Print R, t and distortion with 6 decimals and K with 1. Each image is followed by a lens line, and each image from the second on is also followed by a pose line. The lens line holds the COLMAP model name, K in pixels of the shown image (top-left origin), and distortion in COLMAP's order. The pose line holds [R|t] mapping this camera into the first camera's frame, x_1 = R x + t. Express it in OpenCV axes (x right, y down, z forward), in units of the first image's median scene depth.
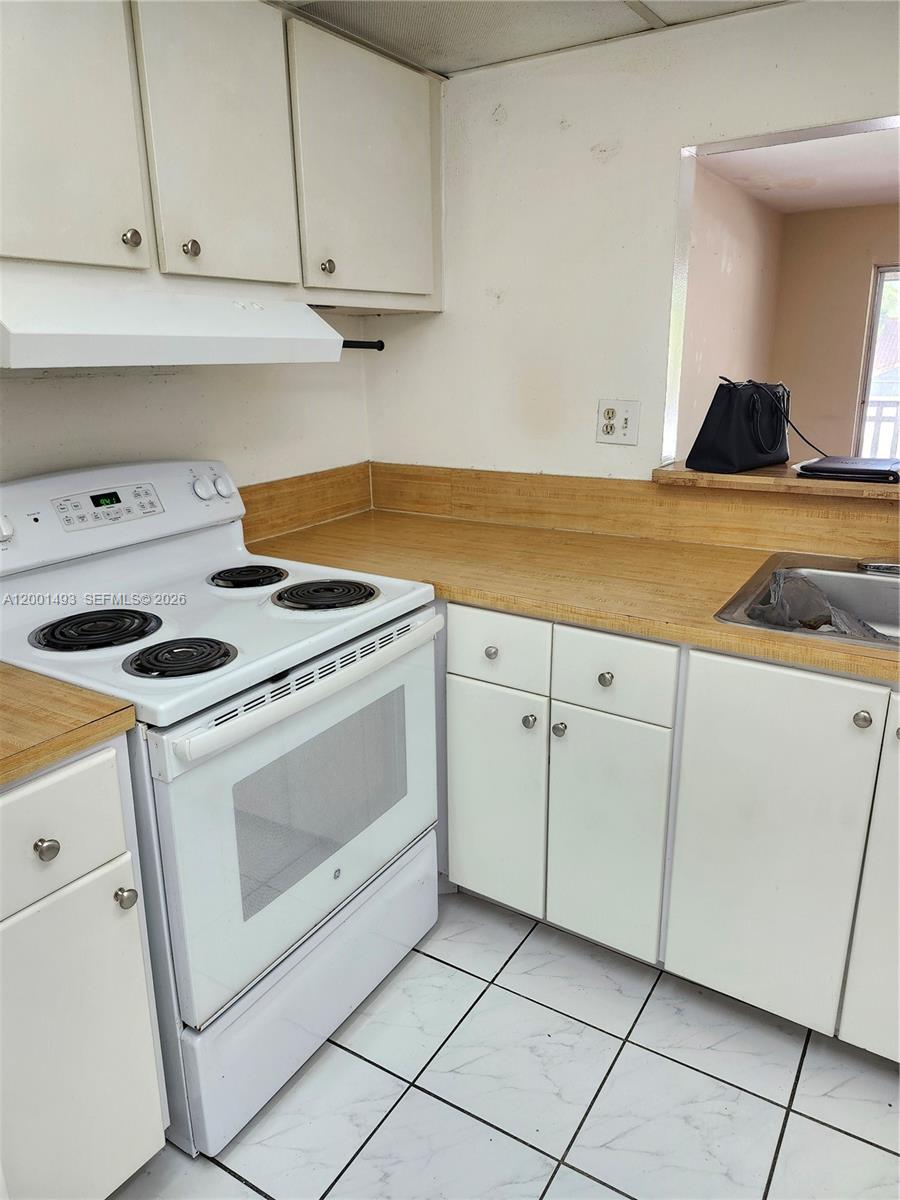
lens RADIAL K [[833.8, 0, 454.5], [0, 833.8, 594.8], [0, 0, 1]] dist [0.080104, -0.084096]
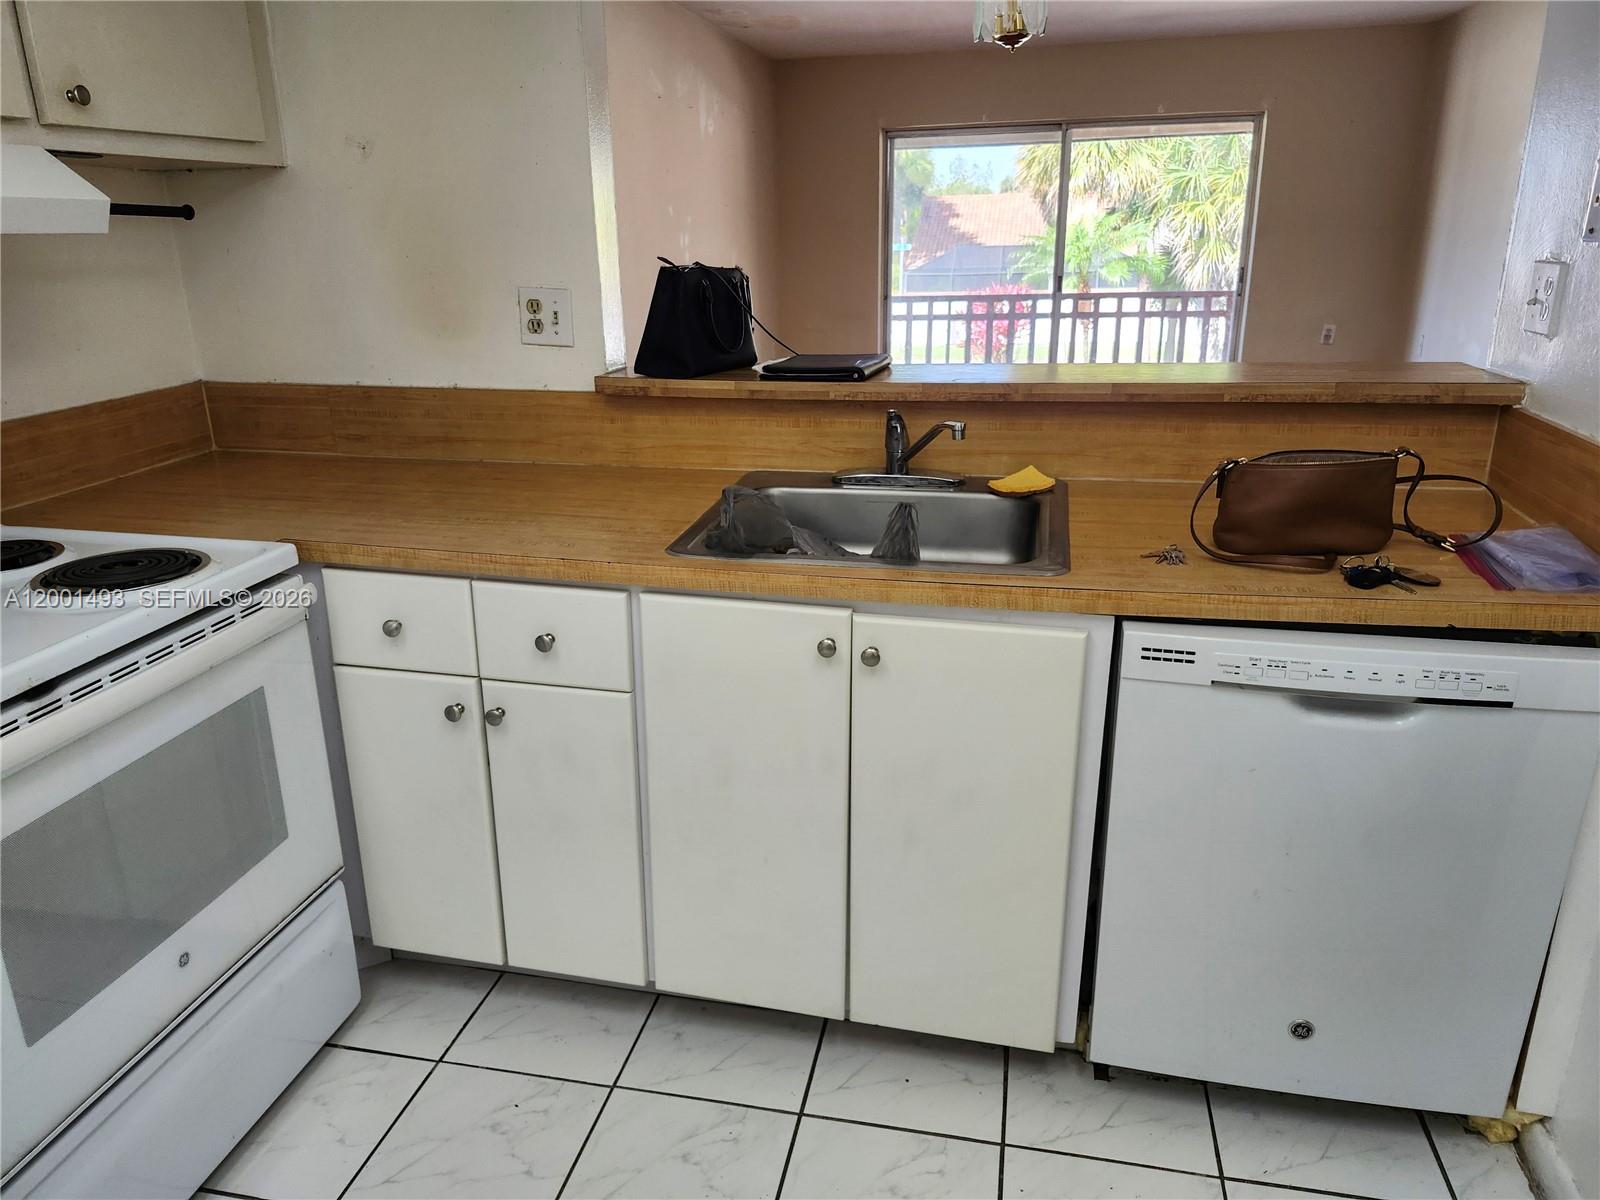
lens RADIAL K [[1111.8, 0, 797.2], [0, 1111.8, 587.3], [0, 0, 1]] dist [0.080104, -0.084096]
pose [[0.943188, -0.099367, 0.317054, 0.070898], [0.092083, 0.995029, 0.037916, 0.028311], [-0.319245, -0.006567, 0.947649, -0.063291]]
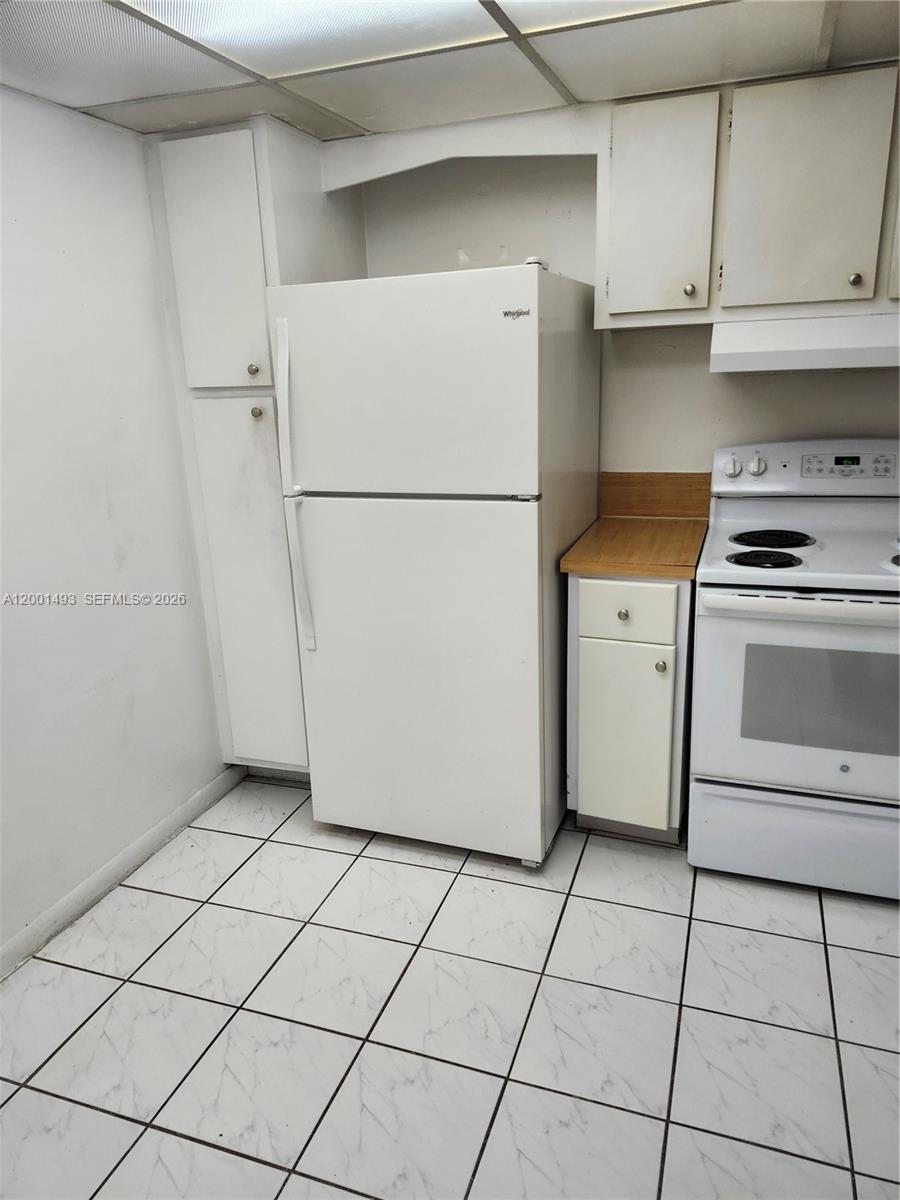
lens RADIAL K [[833.8, 0, 449.4], [0, 833.8, 597.7], [0, 0, 1]] dist [0.080104, -0.084096]
pose [[0.192374, 0.276877, -0.941452, 0.812802], [-0.238997, 0.943703, 0.228703, -0.059434], [0.951773, 0.181008, 0.247717, 0.062192]]
